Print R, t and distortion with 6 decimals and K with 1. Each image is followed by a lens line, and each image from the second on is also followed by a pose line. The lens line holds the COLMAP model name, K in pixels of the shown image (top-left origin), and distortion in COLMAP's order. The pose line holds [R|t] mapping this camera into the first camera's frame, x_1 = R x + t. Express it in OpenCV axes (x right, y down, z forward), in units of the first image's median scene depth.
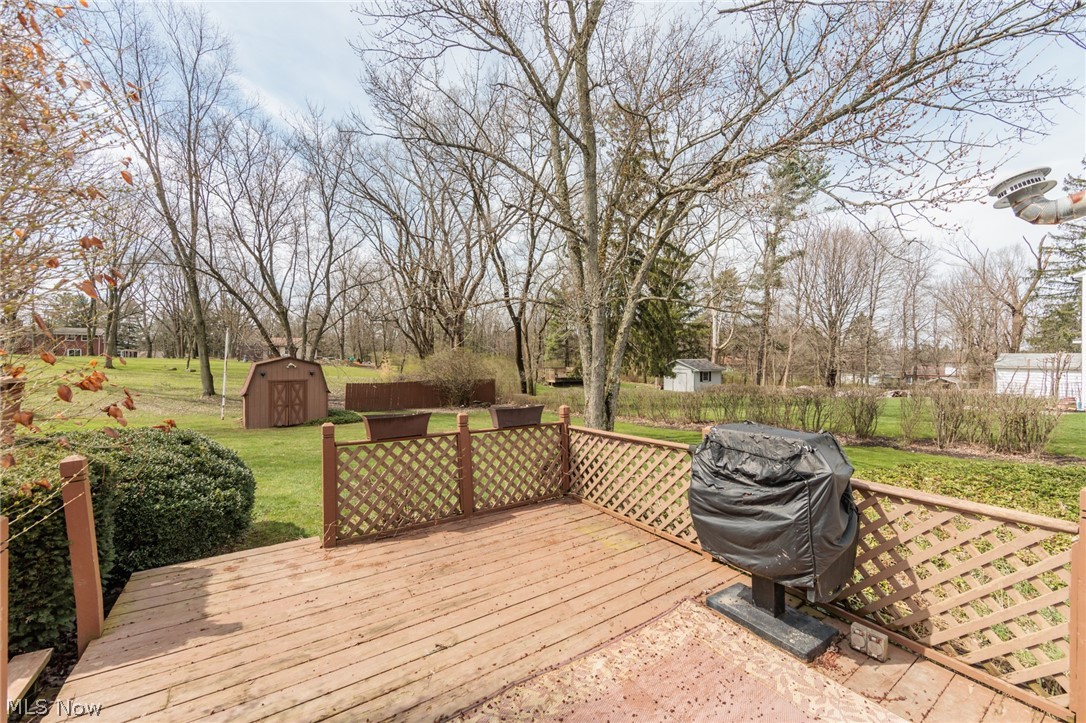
lens RADIAL K [[429.5, 0, 542.3], [0, 429.5, 356.8], [0, 0, 1]] dist [-0.001723, 0.000012]
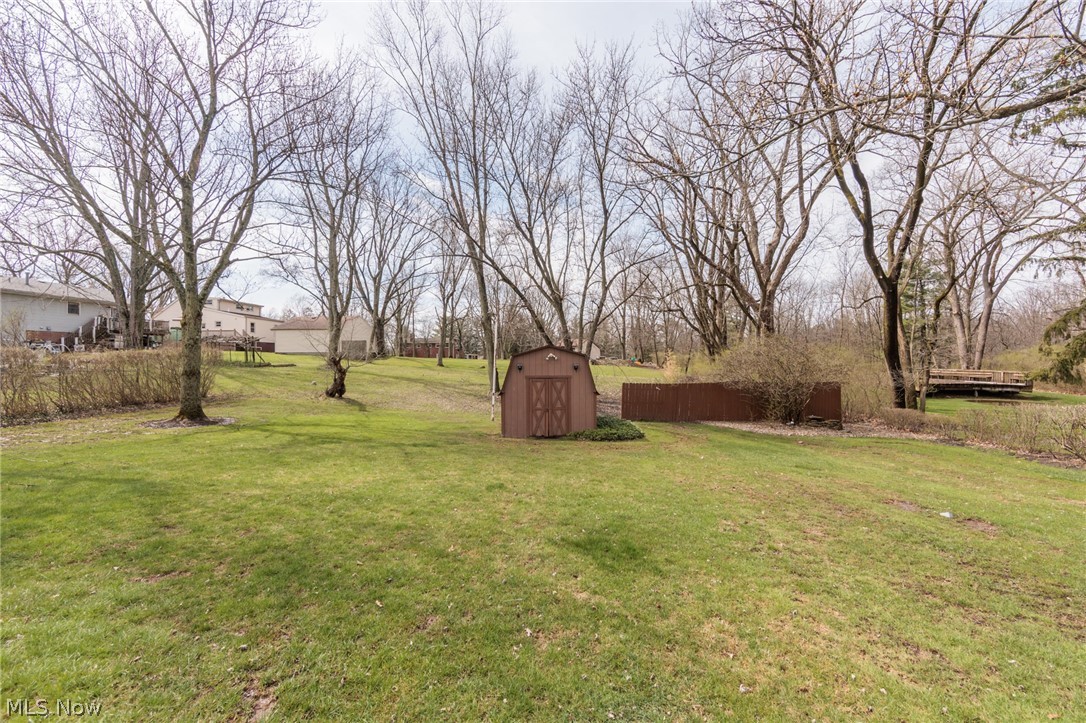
lens RADIAL K [[429.5, 0, 542.3], [0, 429.5, 356.8], [0, 0, 1]] dist [-0.001723, 0.000012]
pose [[0.807846, -0.012214, -0.589267, -0.098827], [0.008360, 0.999922, -0.009264, 0.017403], [0.589334, 0.002557, 0.807885, 0.245658]]
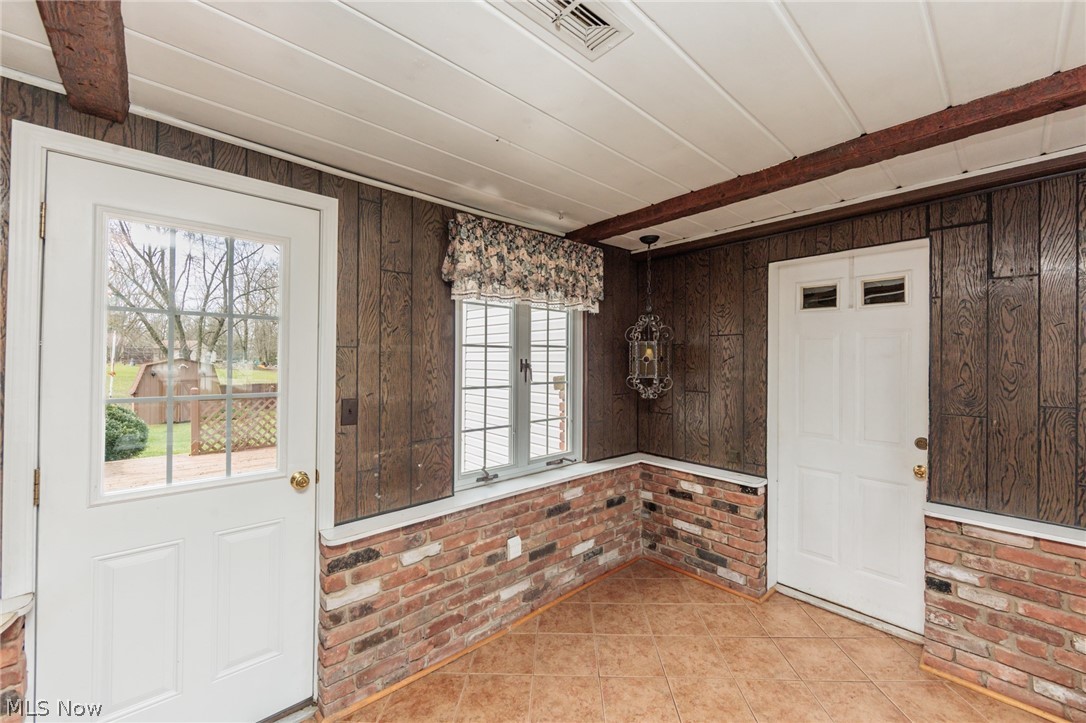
lens RADIAL K [[429.5, 0, 542.3], [0, 429.5, 356.8], [0, 0, 1]] dist [-0.001723, 0.000012]
pose [[0.987240, -0.002905, 0.159213, 0.093415], [0.004111, 0.999965, -0.007246, 0.006113], [-0.159186, 0.007808, 0.987218, -0.144072]]
